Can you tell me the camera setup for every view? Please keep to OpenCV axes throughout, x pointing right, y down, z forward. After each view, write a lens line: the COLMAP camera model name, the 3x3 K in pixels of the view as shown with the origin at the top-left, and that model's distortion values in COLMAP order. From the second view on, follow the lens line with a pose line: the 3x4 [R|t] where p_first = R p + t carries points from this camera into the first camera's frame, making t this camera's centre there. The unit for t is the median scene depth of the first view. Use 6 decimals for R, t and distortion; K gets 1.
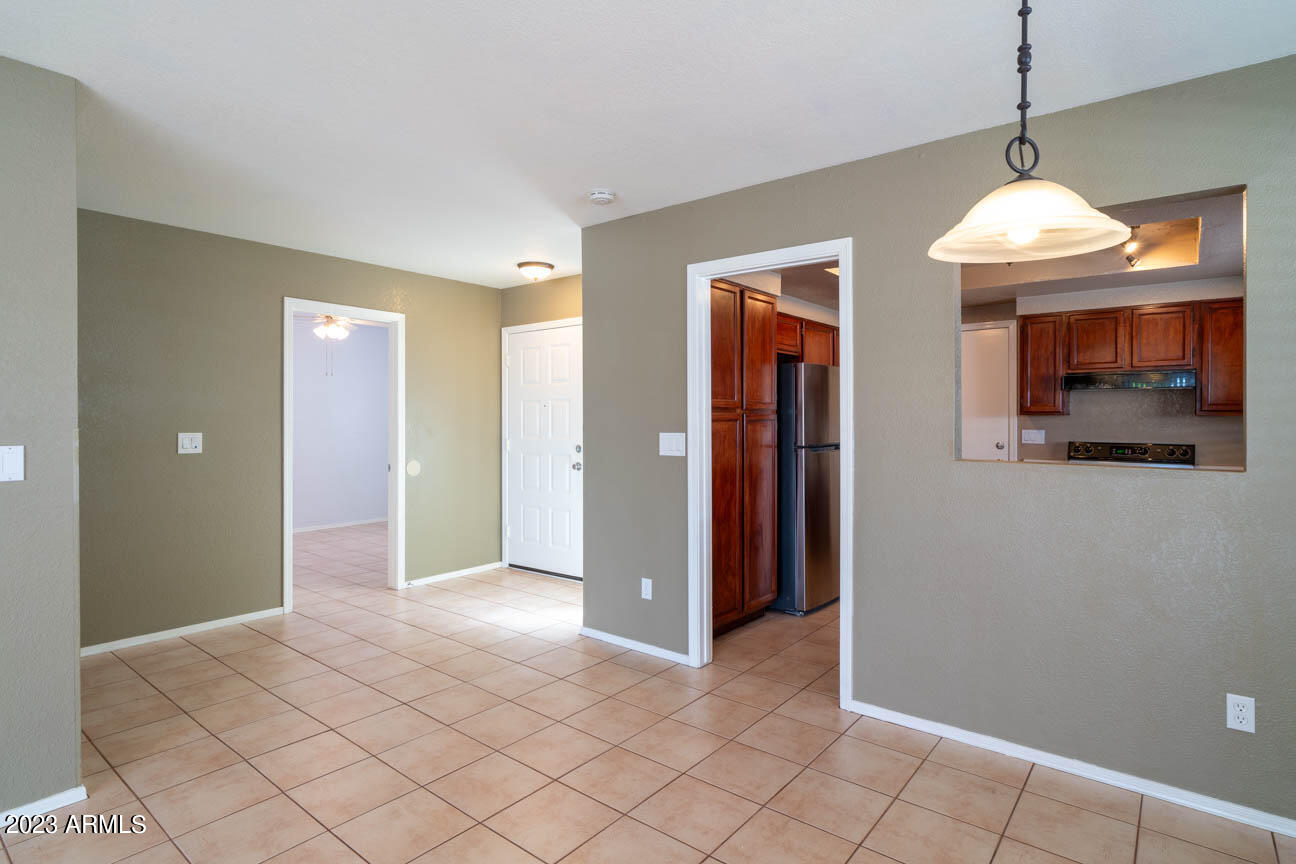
lens RADIAL K [[661.2, 0, 657.6], [0, 661.2, 416.6], [0, 0, 1]] dist [-0.005802, -0.000528]
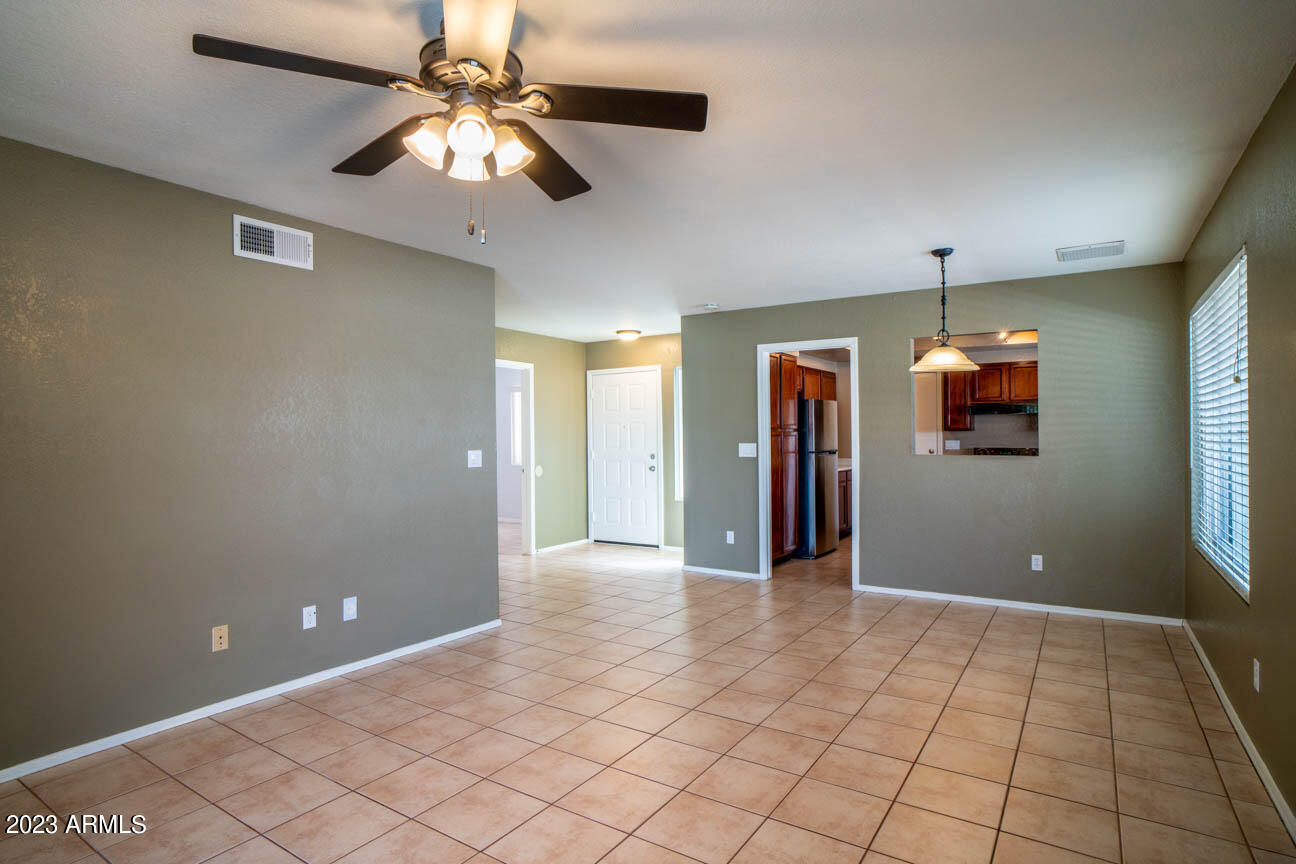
lens RADIAL K [[663.8, 0, 648.0], [0, 663.8, 432.0], [0, 0, 1]] dist [-0.050806, 0.023413]
pose [[0.996914, -0.007768, 0.078113, -0.328117], [0.007902, 0.999968, -0.001402, -0.003354], [-0.078100, 0.002015, 0.996944, -0.601750]]
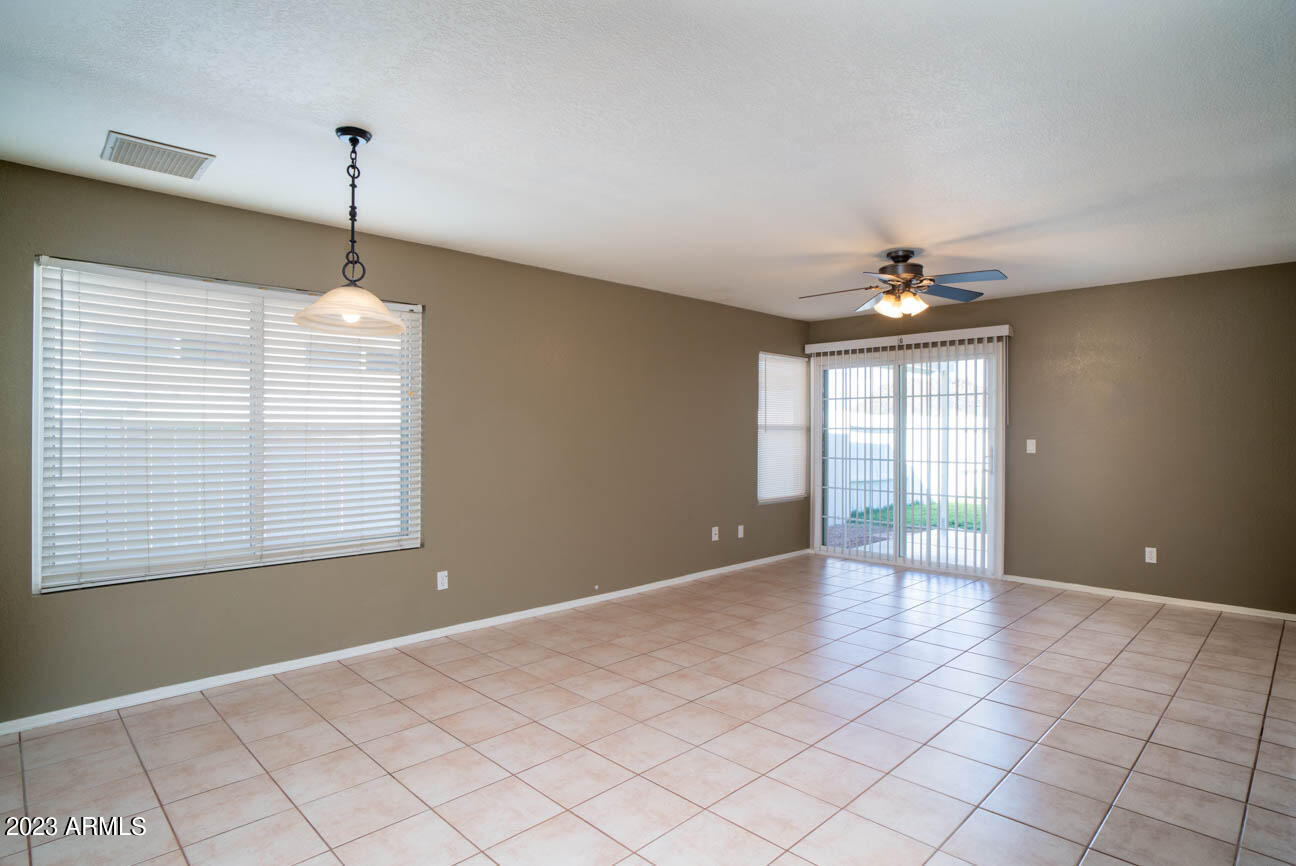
lens RADIAL K [[710.9, 0, 660.6], [0, 710.9, 430.3], [0, 0, 1]] dist [-0.001121, 0.000283]
pose [[-0.993149, -0.005767, 0.116715, -0.162795], [-0.006073, 0.999979, -0.002266, 0.001660], [-0.116699, -0.002960, -0.993163, 1.023956]]
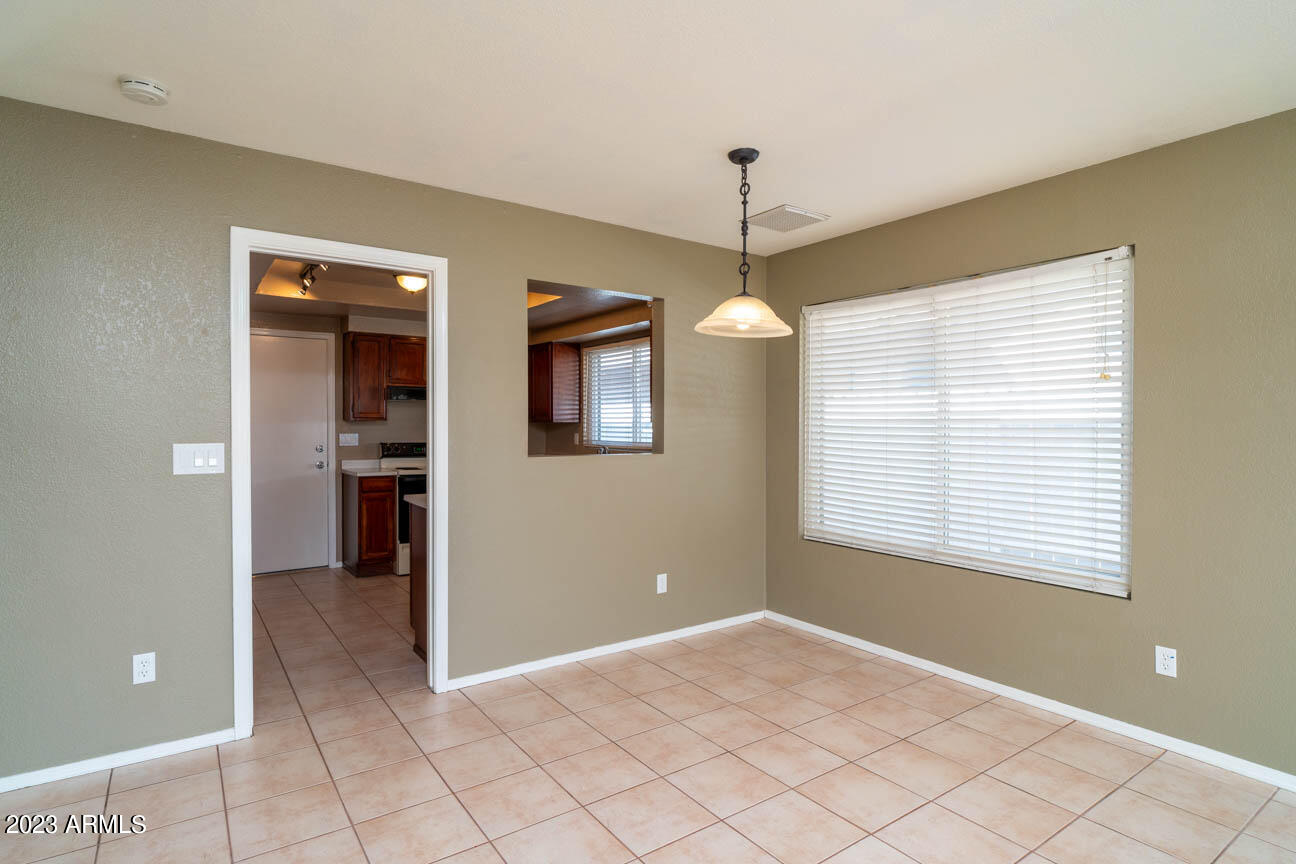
lens RADIAL K [[658.9, 0, 617.4], [0, 658.9, 426.0], [0, 0, 1]] dist [-0.003069, -0.000718]
pose [[0.305730, -0.003048, 0.952113, -0.489170], [-0.005504, 0.999973, 0.004969, -0.001027], [-0.952102, -0.006759, 0.305705, 0.294647]]
